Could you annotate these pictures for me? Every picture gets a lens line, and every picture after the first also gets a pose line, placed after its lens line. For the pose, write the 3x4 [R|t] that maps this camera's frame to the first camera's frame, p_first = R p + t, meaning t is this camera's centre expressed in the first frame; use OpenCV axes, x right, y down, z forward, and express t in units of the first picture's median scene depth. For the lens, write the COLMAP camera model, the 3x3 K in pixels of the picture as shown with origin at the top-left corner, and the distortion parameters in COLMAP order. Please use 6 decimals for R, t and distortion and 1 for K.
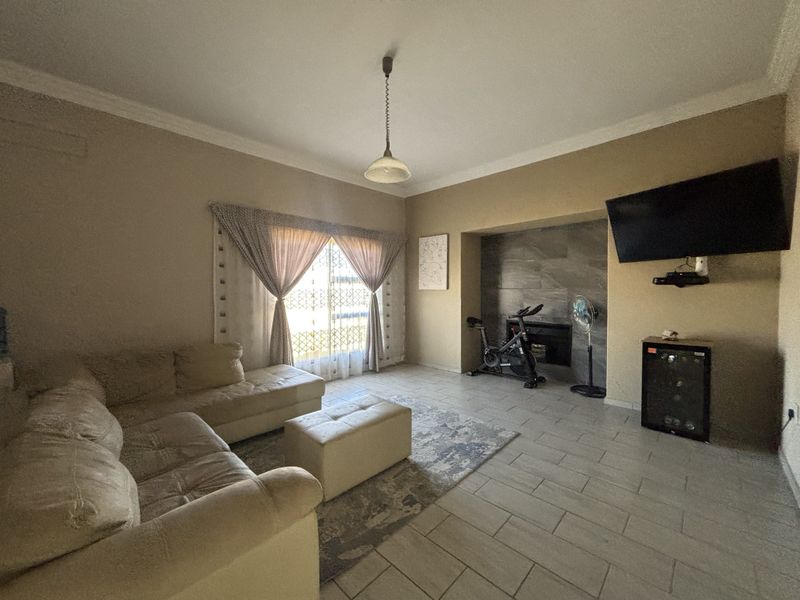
lens RADIAL K [[317.3, 0, 398.0], [0, 317.3, 298.5], [0, 0, 1]] dist [0.003093, -0.001029]
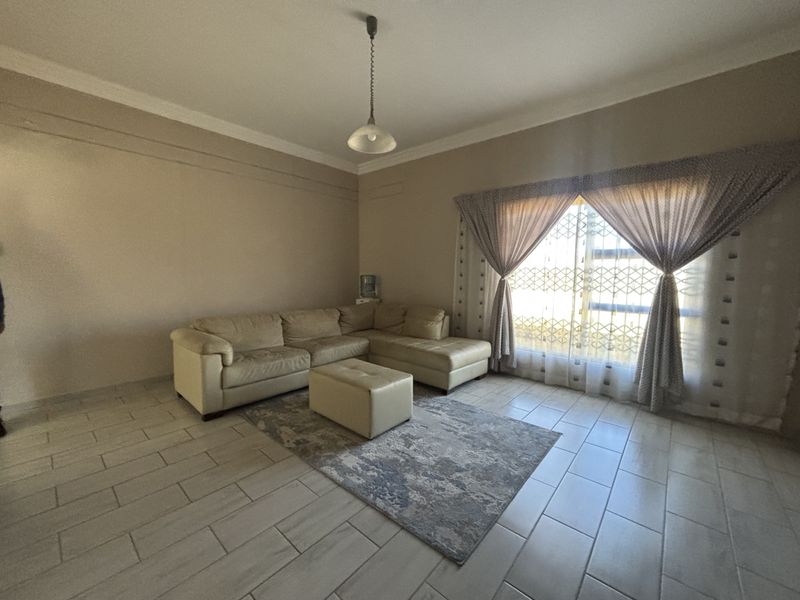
lens RADIAL K [[317.3, 0, 398.2], [0, 317.3, 295.9], [0, 0, 1]] dist [0.003093, -0.001029]
pose [[0.064633, 0.078968, -0.994780, 0.569355], [-0.043240, 0.996149, 0.076268, -0.002100], [0.996972, 0.038084, 0.067799, 0.605170]]
